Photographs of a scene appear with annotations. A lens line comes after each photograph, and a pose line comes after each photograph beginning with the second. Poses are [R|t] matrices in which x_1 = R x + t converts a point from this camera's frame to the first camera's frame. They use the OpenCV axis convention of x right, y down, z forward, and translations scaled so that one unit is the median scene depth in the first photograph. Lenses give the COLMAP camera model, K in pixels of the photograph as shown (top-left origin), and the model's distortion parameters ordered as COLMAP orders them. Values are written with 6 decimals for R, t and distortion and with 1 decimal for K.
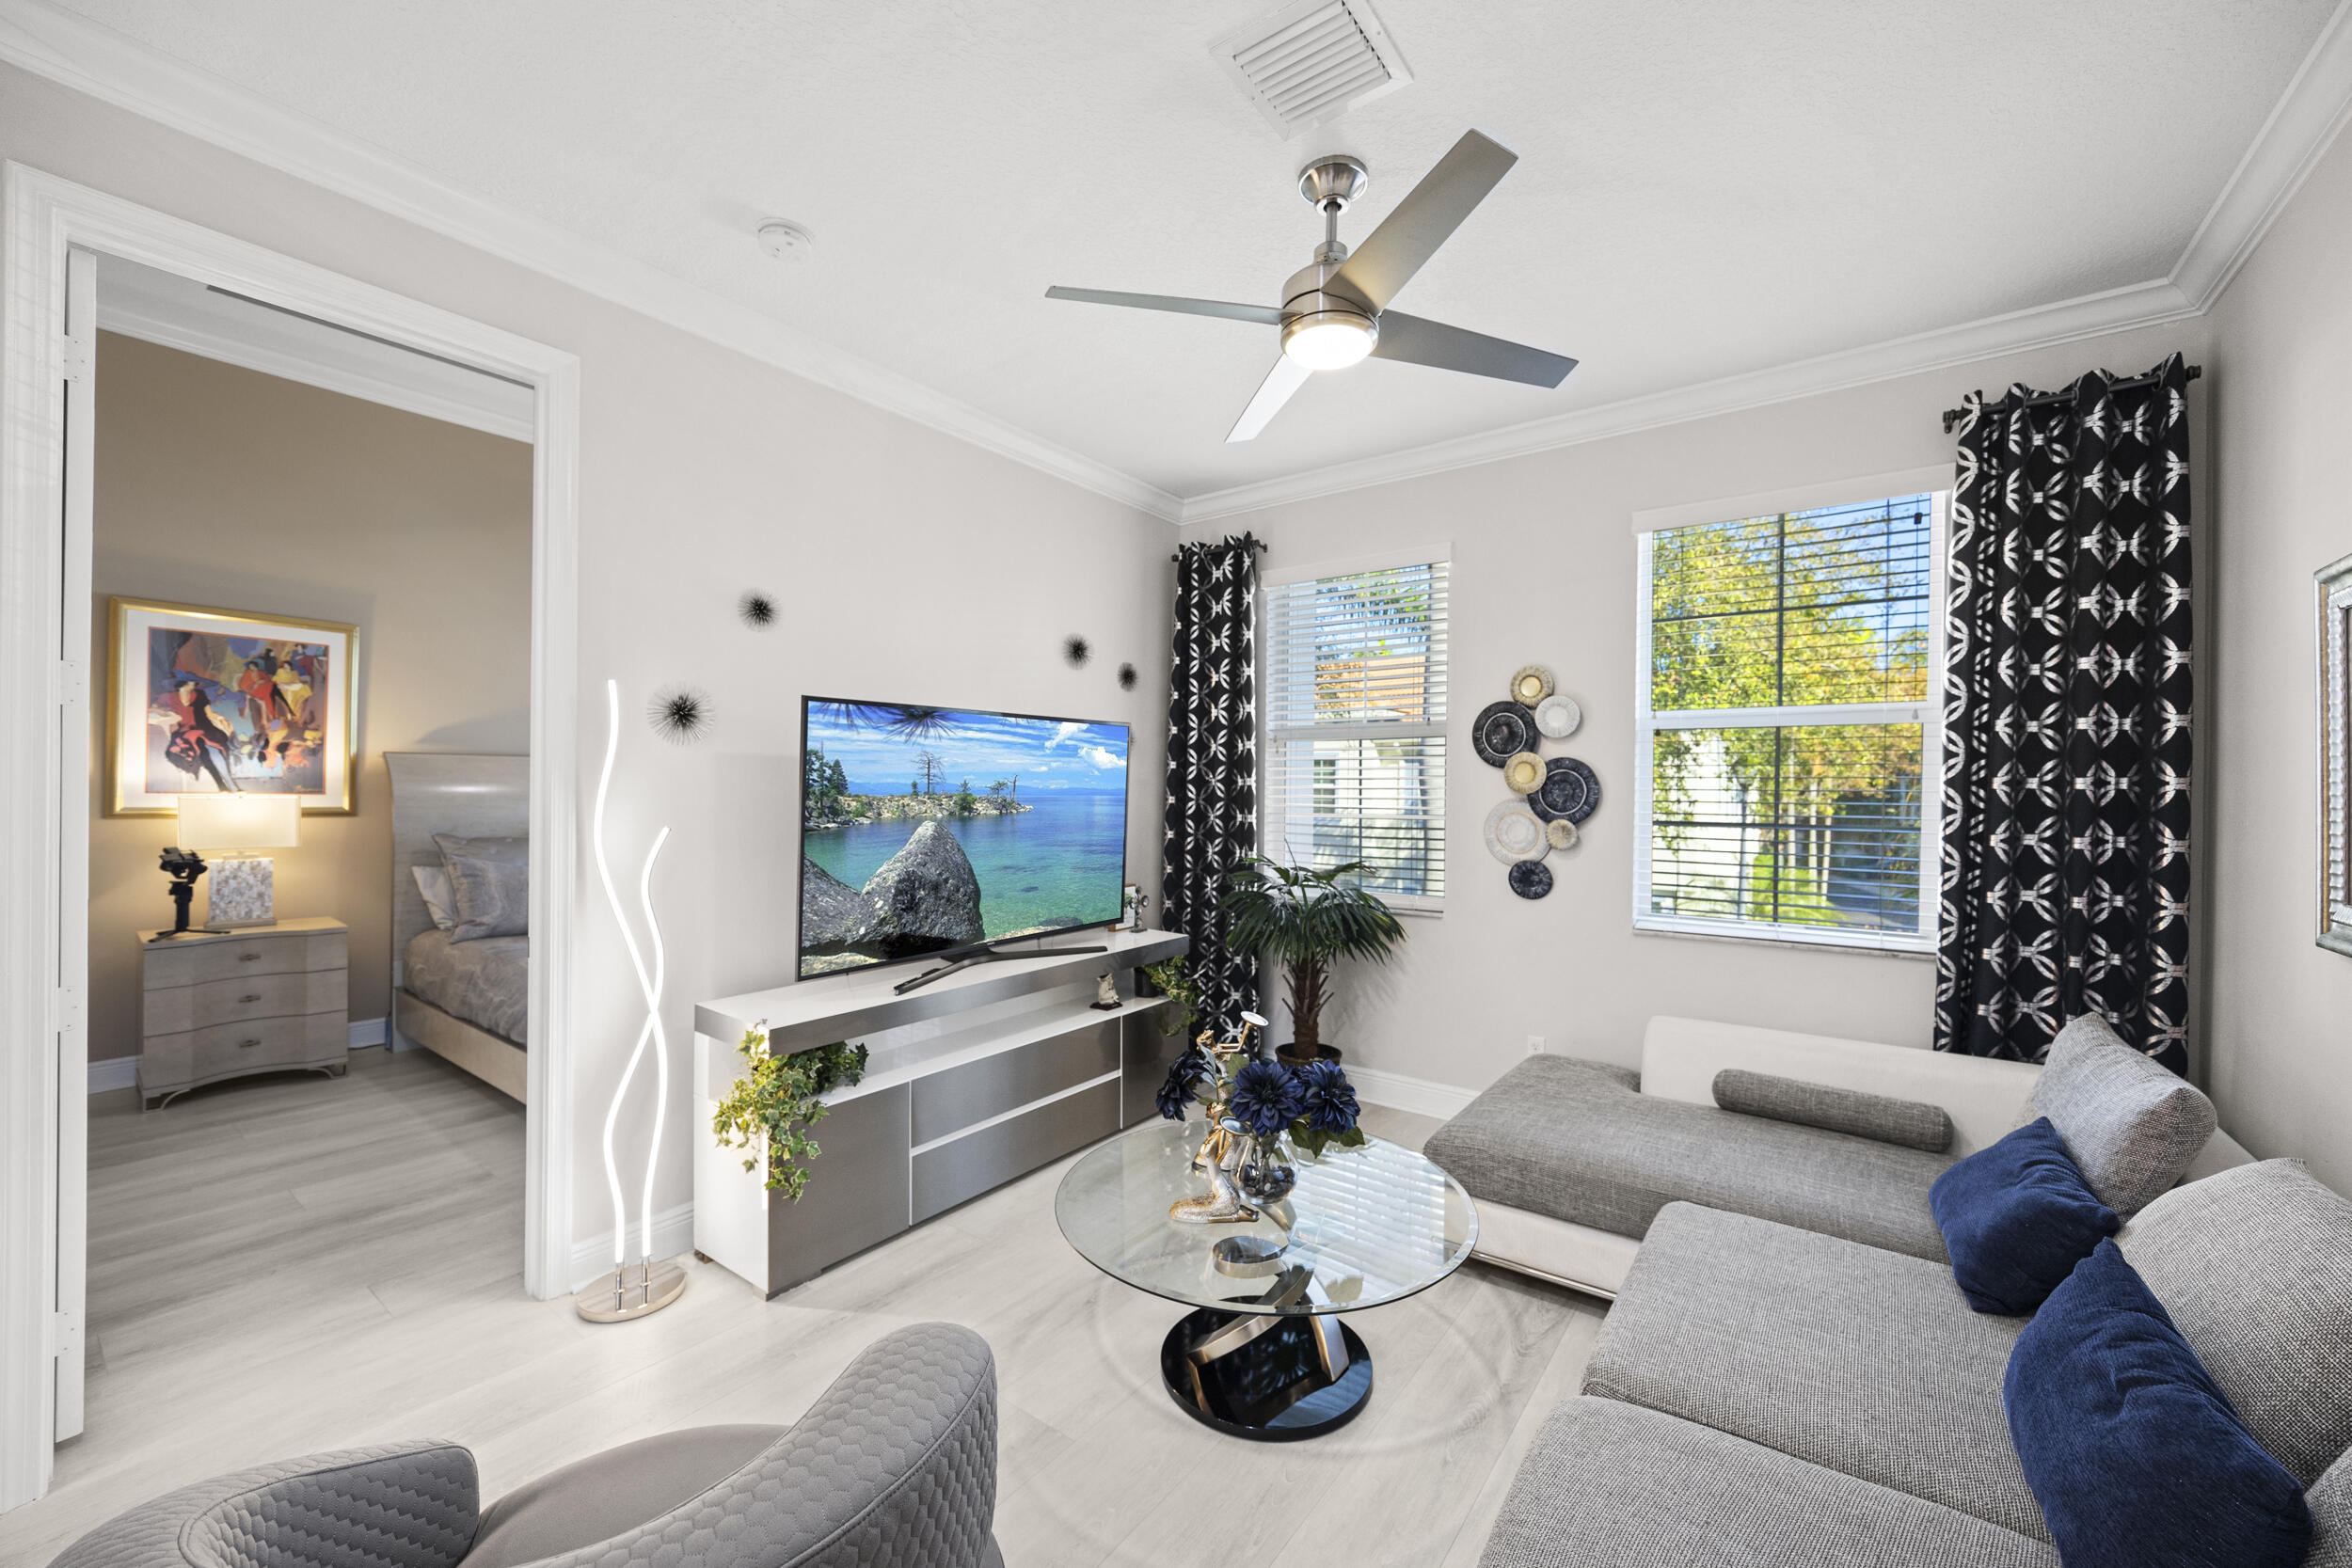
lens RADIAL K [[898.1, 0, 1198.9], [0, 898.1, 790.4], [0, 0, 1]] dist [0.000958, 0.000399]
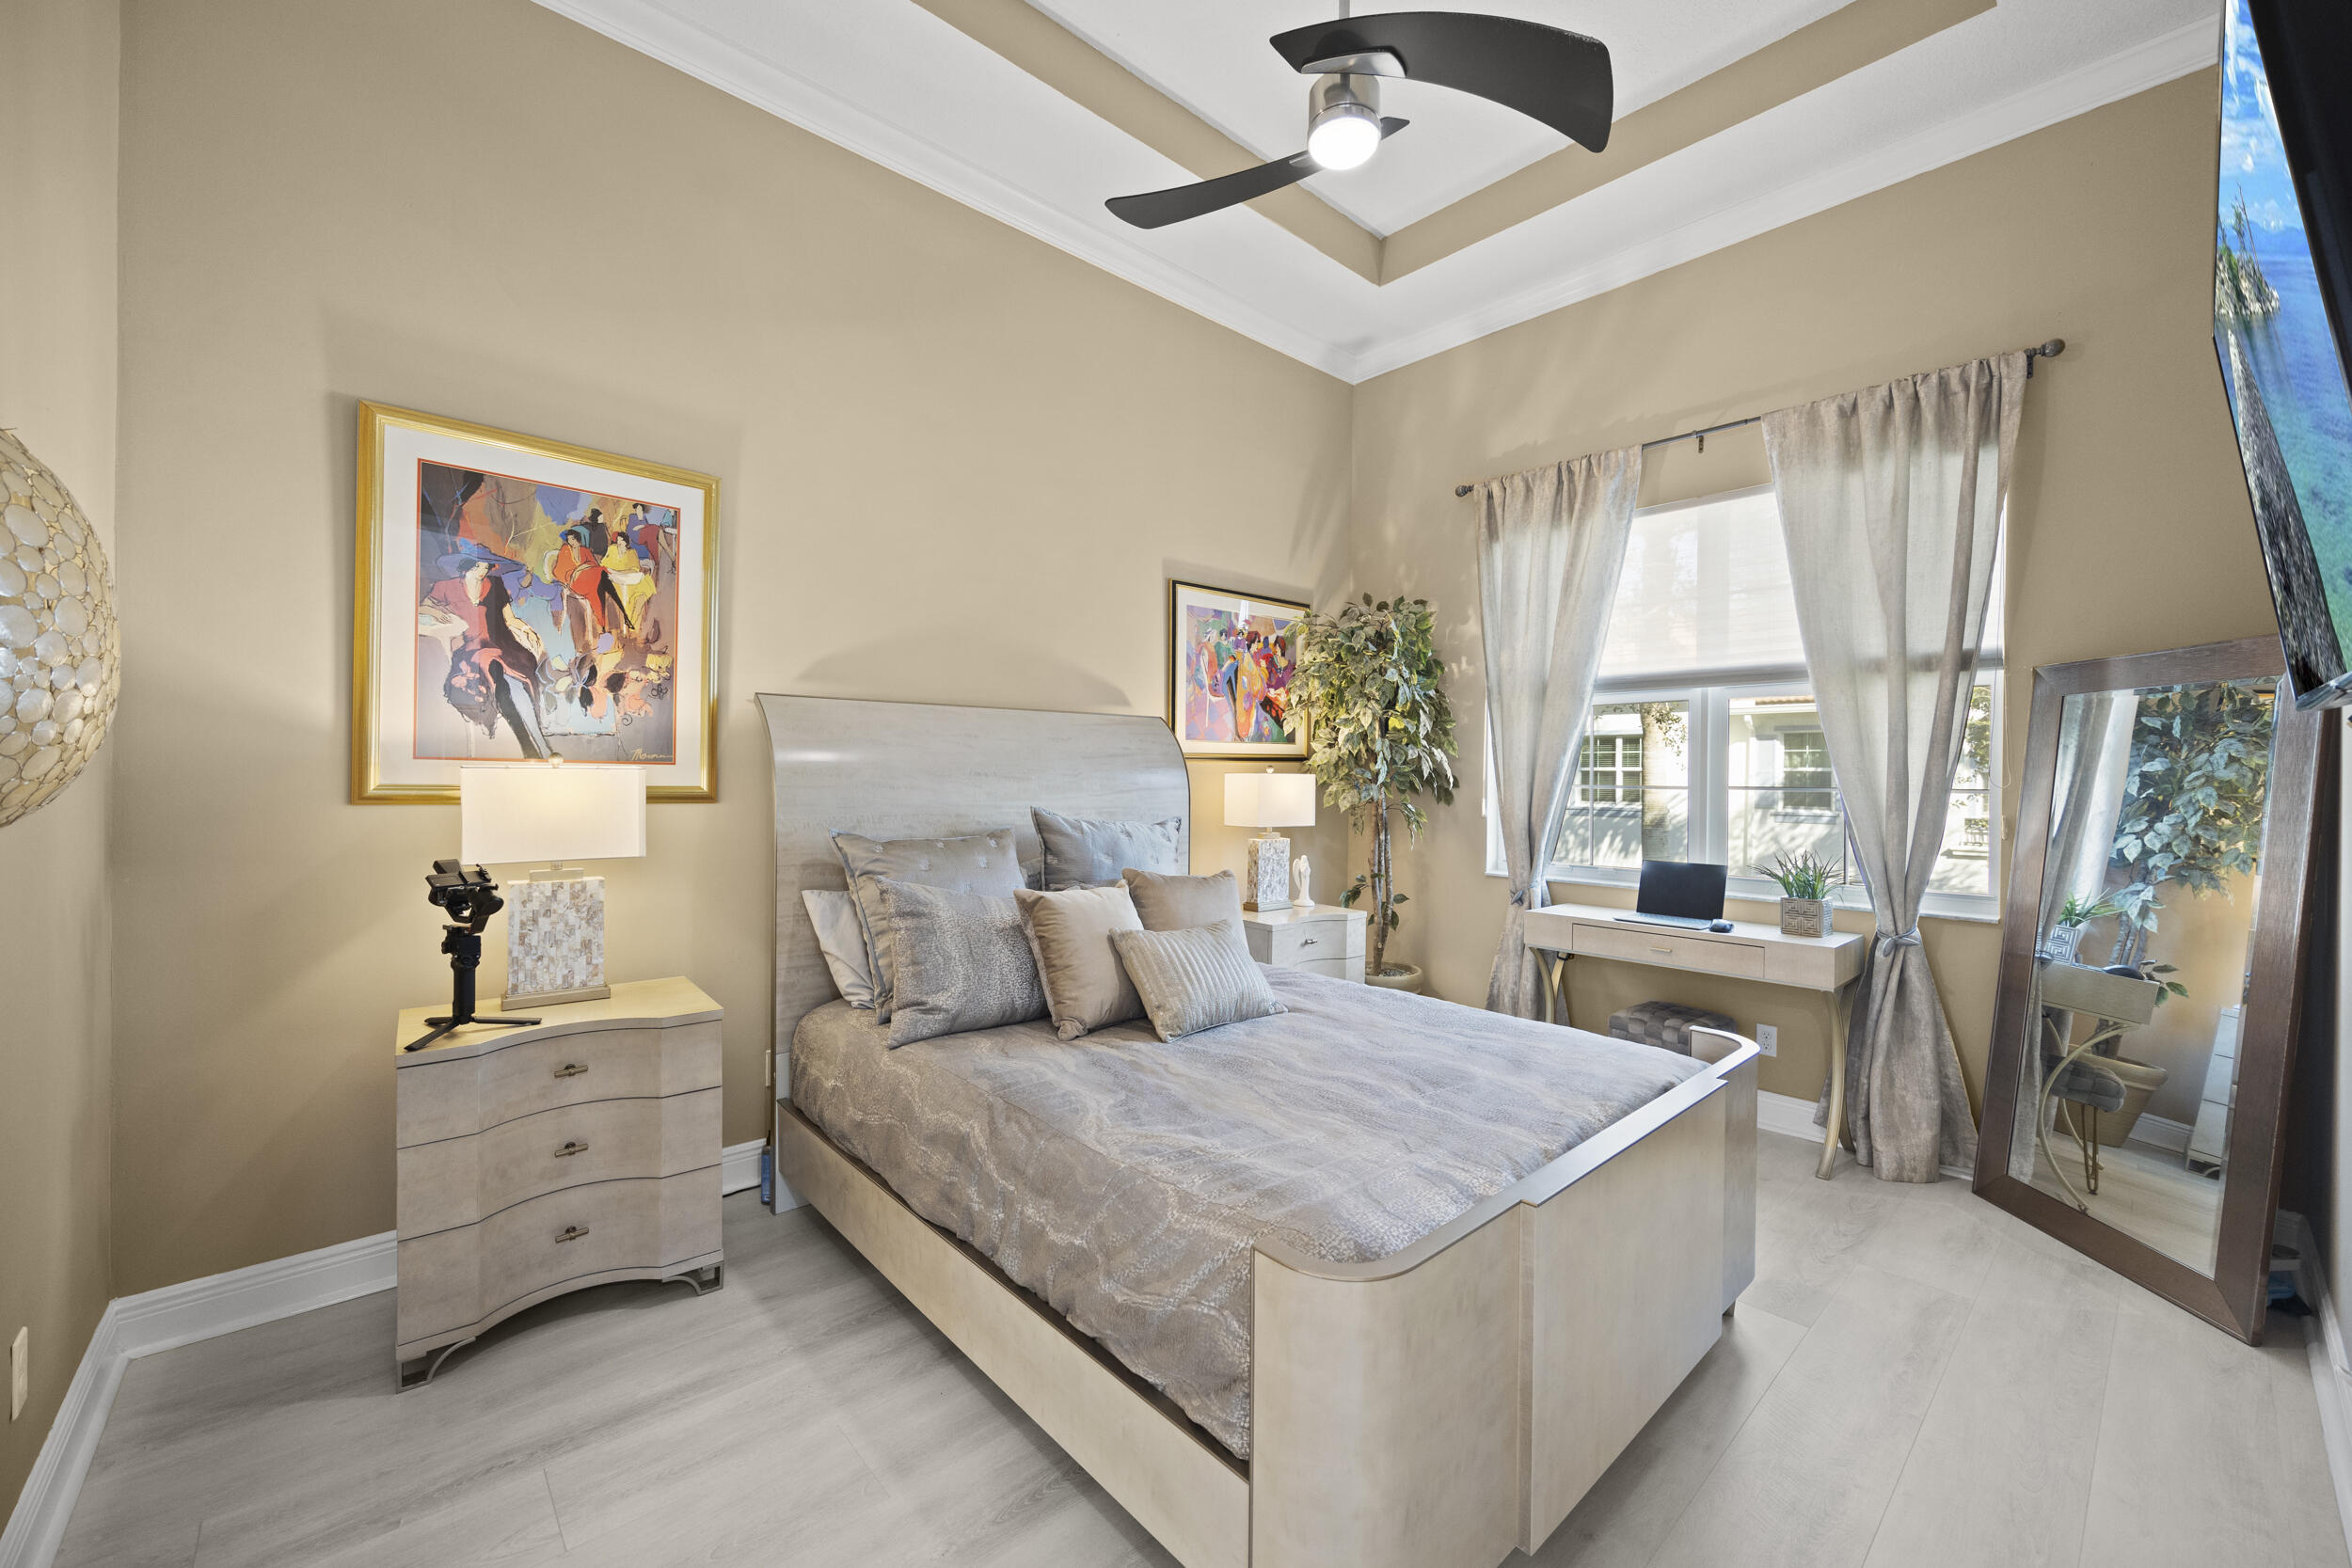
lens RADIAL K [[898.1, 0, 1169.5], [0, 898.1, 780.0], [0, 0, 1]] dist [0.000958, 0.000399]
pose [[0.976865, 0.000199, -0.213856, -0.642525], [0.000431, 0.999996, 0.002900, 0.015490], [0.213856, -0.002925, 0.976861, 0.600983]]
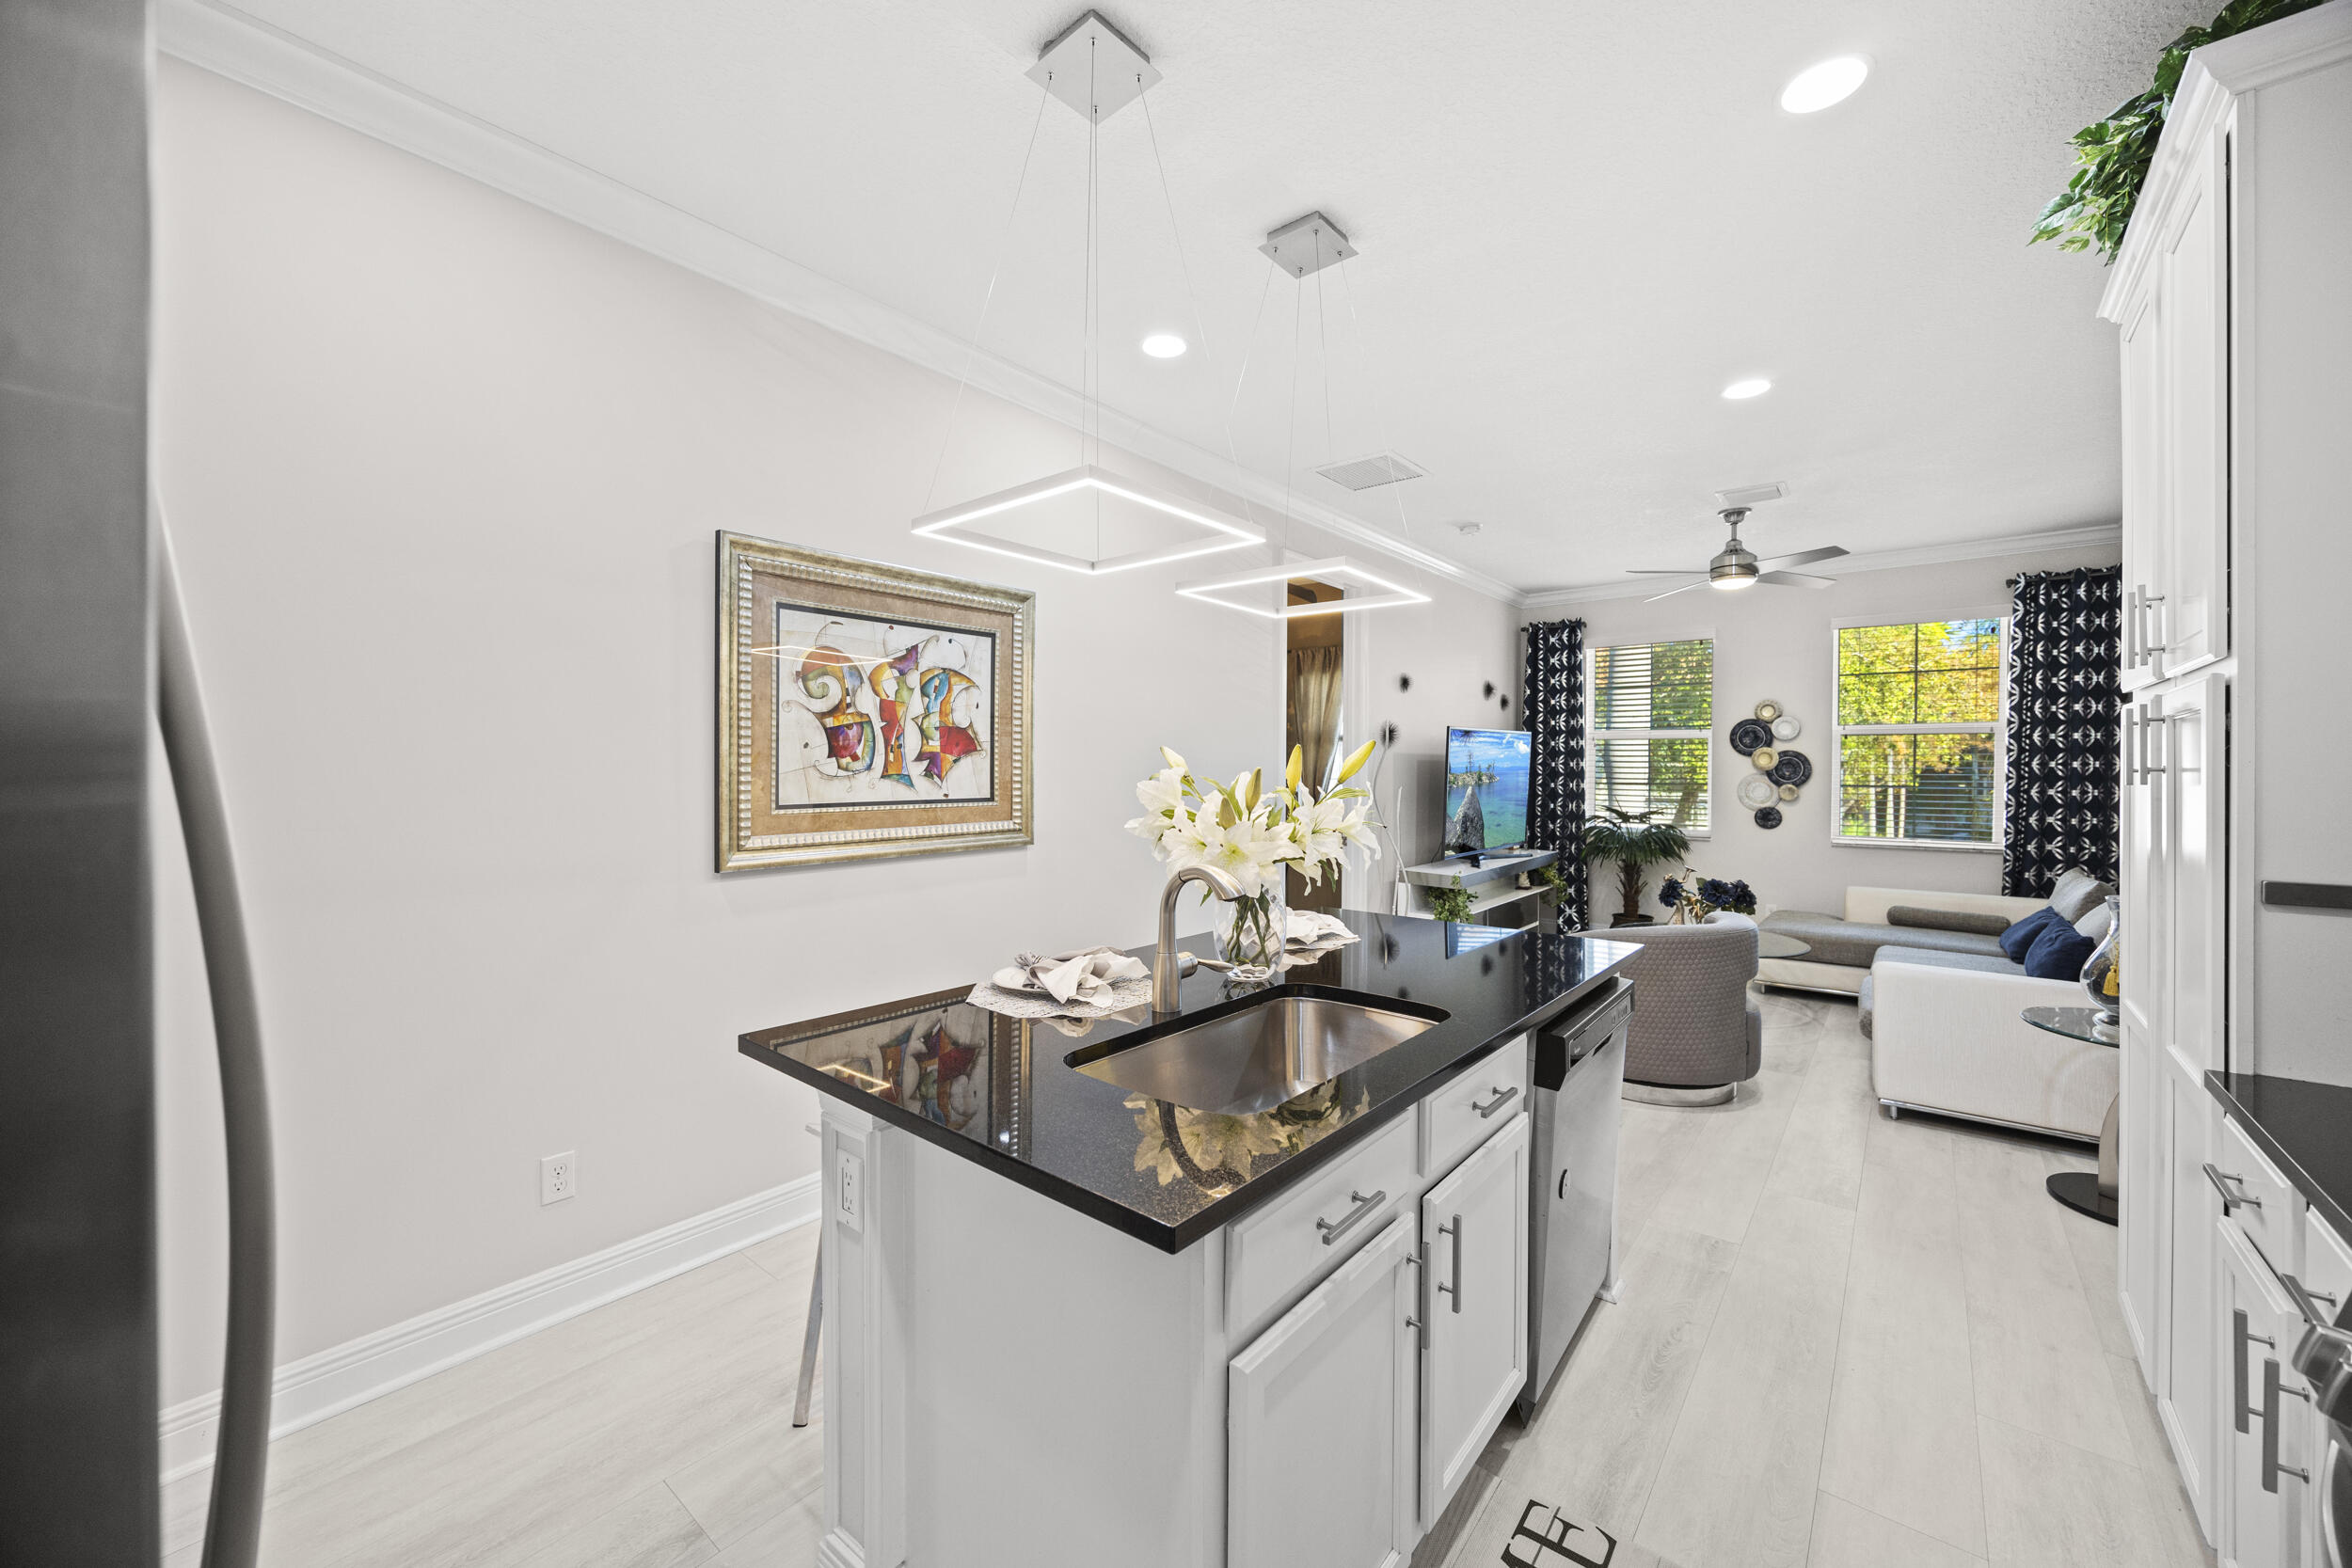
lens RADIAL K [[898.1, 0, 1187.7], [0, 898.1, 774.1], [0, 0, 1]] dist [0.000958, 0.000399]
pose [[0.998390, -0.008320, -0.056112, -0.672137], [0.008889, 0.999912, 0.009895, -0.016527], [0.056024, -0.010378, 0.998375, -0.841163]]
